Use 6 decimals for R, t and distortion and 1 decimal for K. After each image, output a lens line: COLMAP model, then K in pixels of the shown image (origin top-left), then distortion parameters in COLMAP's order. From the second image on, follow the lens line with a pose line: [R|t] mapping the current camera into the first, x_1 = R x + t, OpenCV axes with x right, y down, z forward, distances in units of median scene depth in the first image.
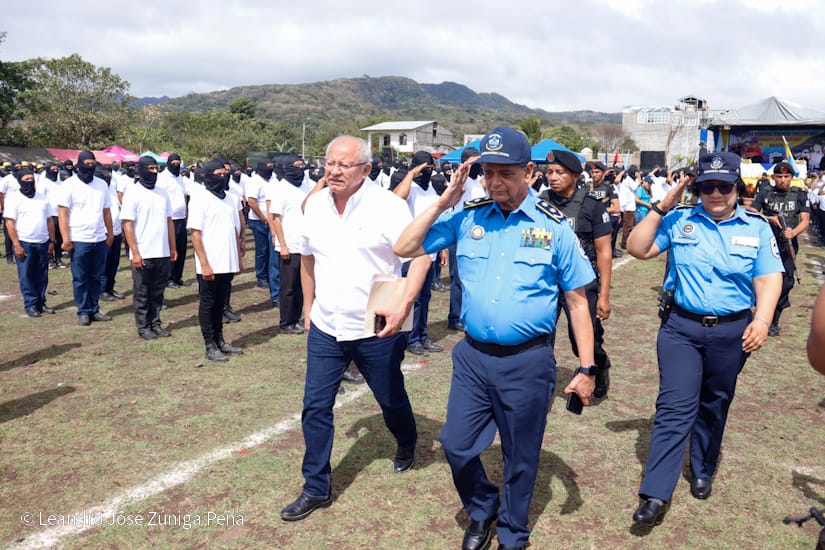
lens RADIAL K [[699.9, 0, 412.5], [0, 699.9, 275.0], [0, 0, 1]] dist [-0.160129, 0.154266]
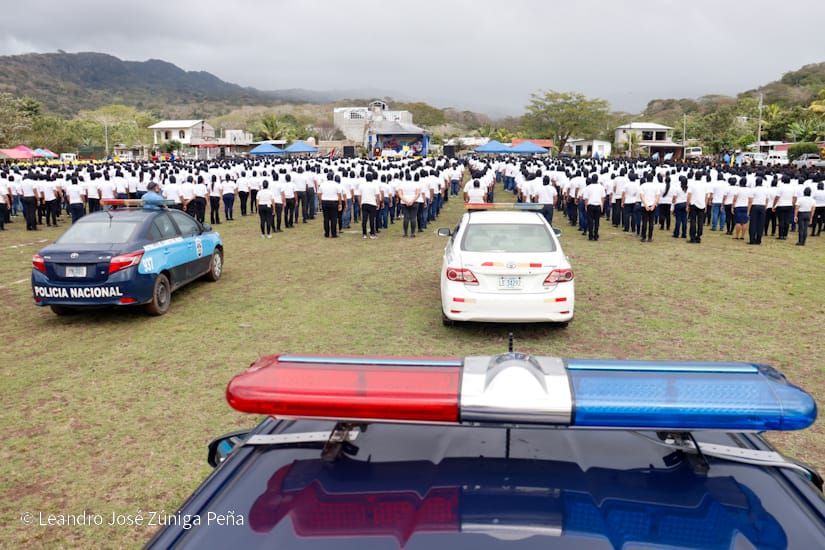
lens RADIAL K [[1130.6, 0, 412.5], [0, 1130.6, 275.0], [0, 0, 1]] dist [-0.415485, 1.222090]
pose [[0.935606, -0.055161, 0.348711, -0.388943], [0.065780, 0.997659, -0.018677, 0.165035], [-0.346865, 0.040413, 0.937044, -1.283163]]
